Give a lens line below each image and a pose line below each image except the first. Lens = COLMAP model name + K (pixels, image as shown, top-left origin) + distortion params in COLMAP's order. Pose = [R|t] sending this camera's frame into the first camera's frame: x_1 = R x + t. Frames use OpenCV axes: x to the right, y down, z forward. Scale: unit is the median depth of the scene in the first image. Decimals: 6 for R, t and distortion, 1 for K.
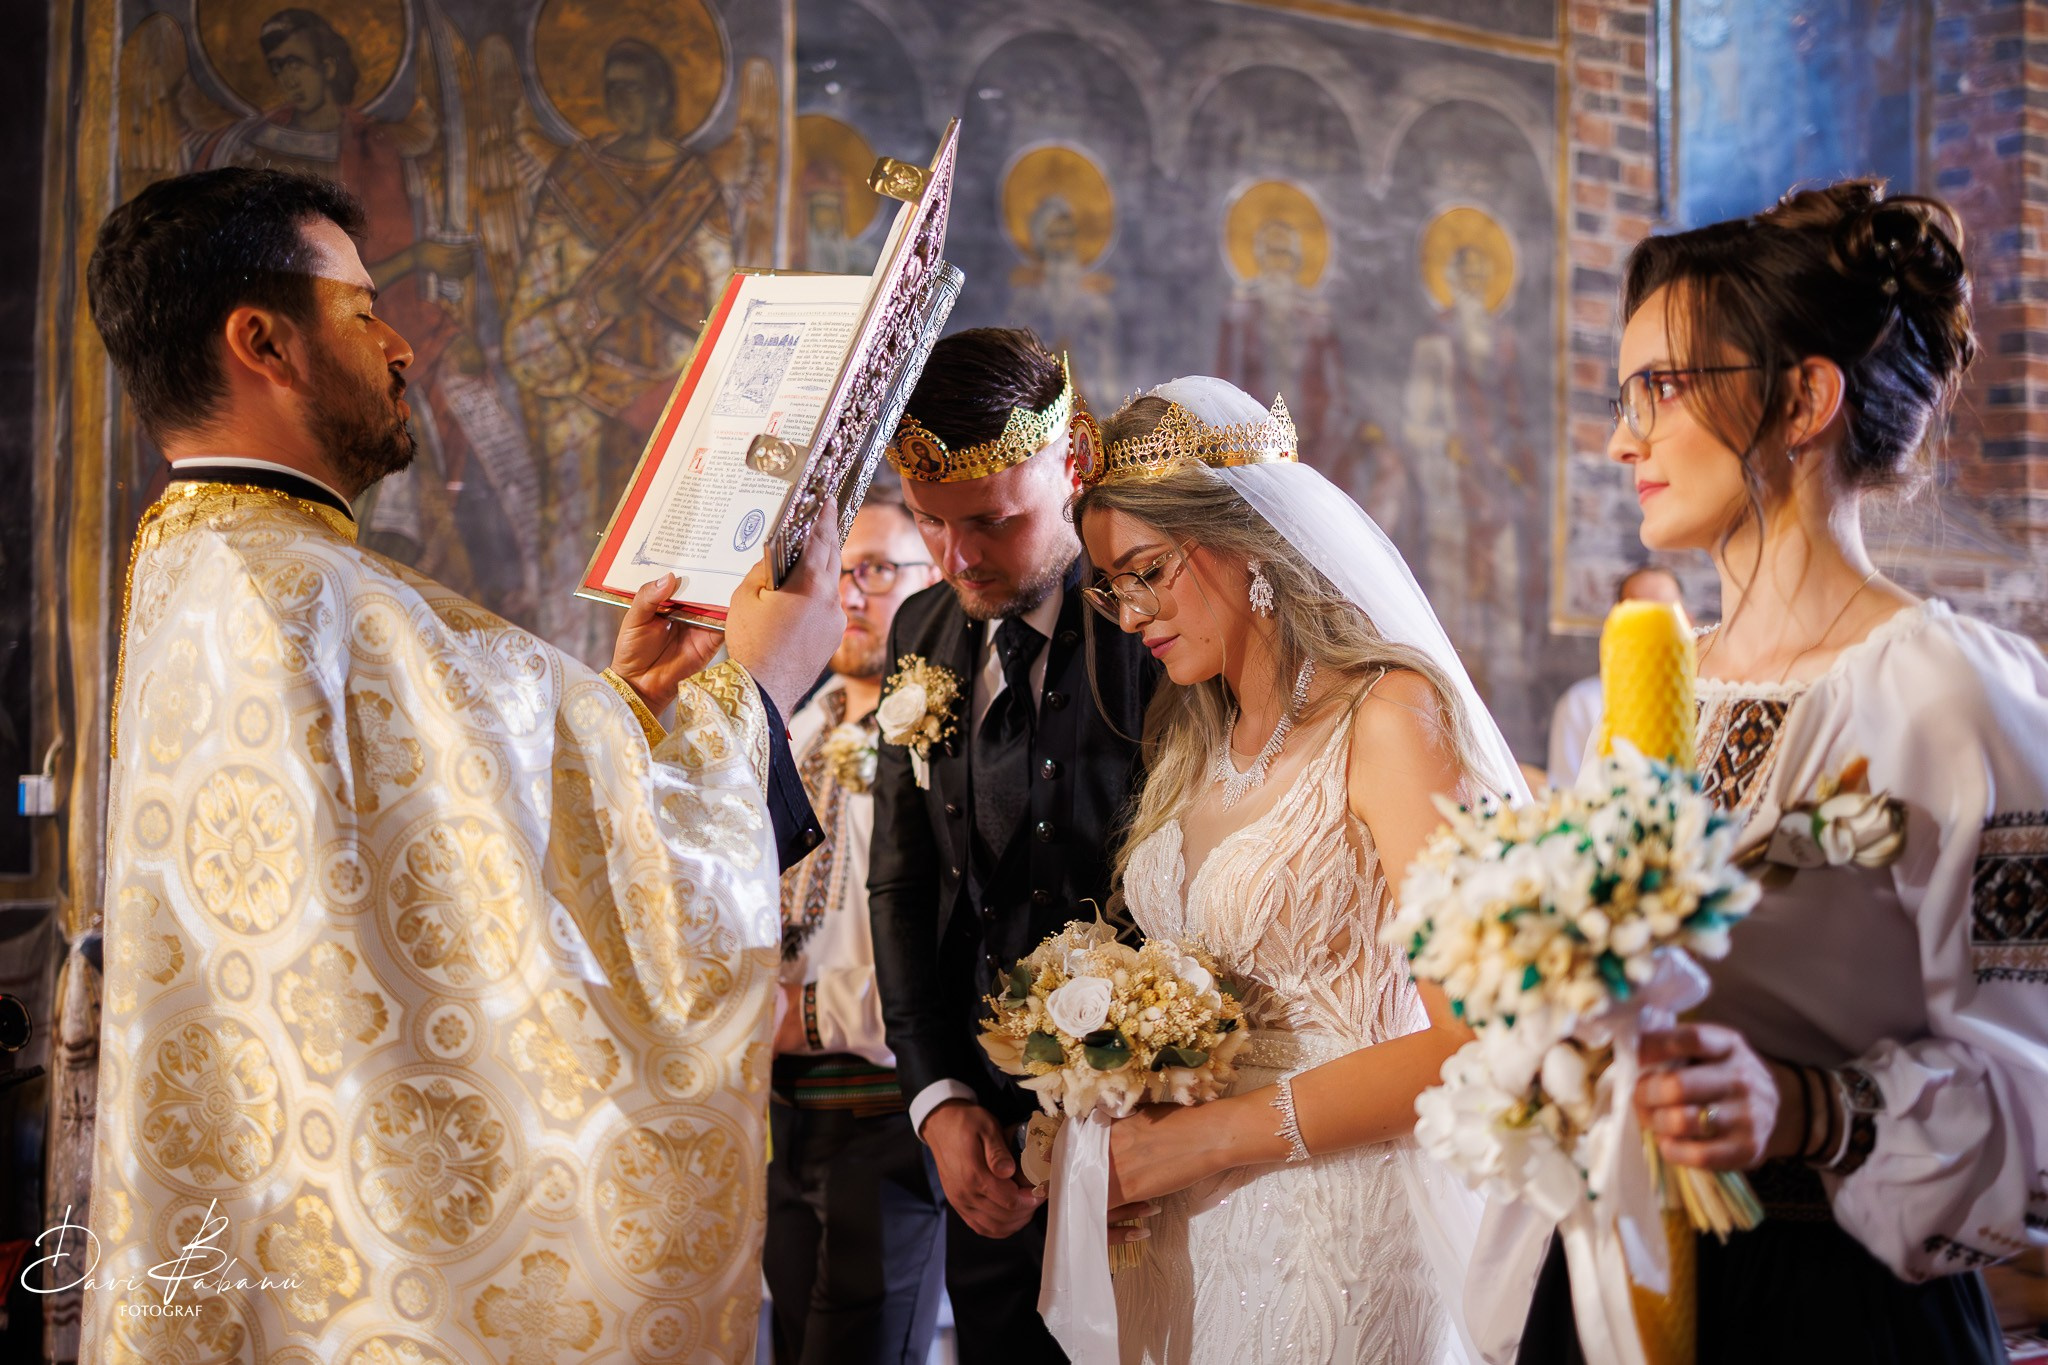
lens RADIAL K [[2133.8, 0, 1040.2], [0, 2133.8, 674.2], [0, 0, 1]] dist [-0.035792, 0.000000]
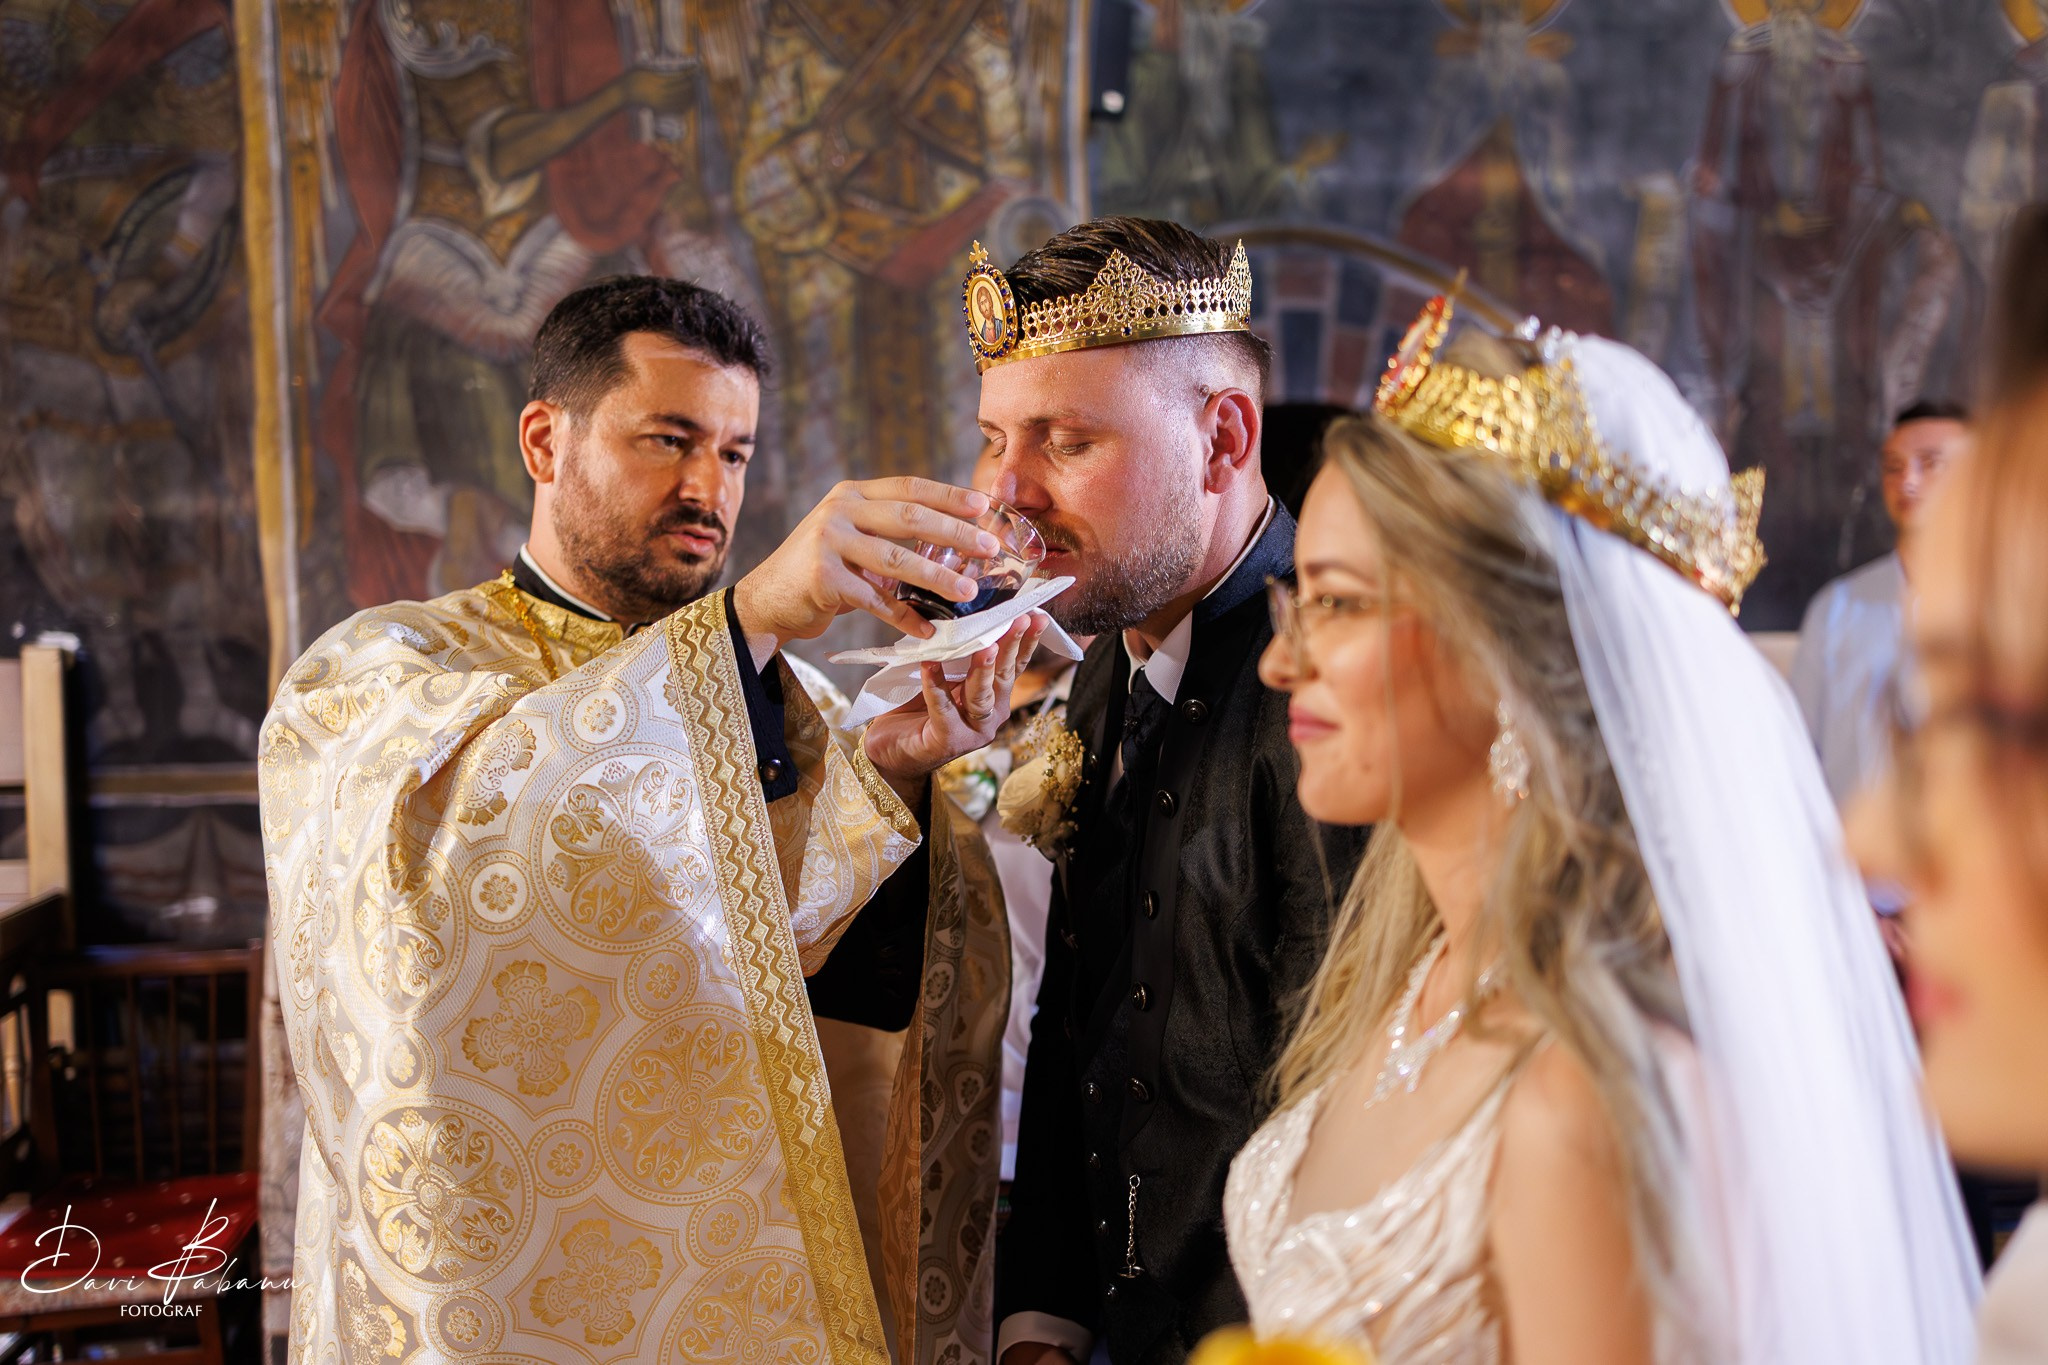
lens RADIAL K [[2133.8, 0, 1050.4], [0, 2133.8, 723.0], [0, 0, 1]] dist [-0.035792, 0.000000]
pose [[0.961386, 0.019911, -0.274481, 0.067769], [0.018708, 0.990343, 0.137368, -0.040936], [0.274565, -0.137198, 0.951730, 0.141363]]
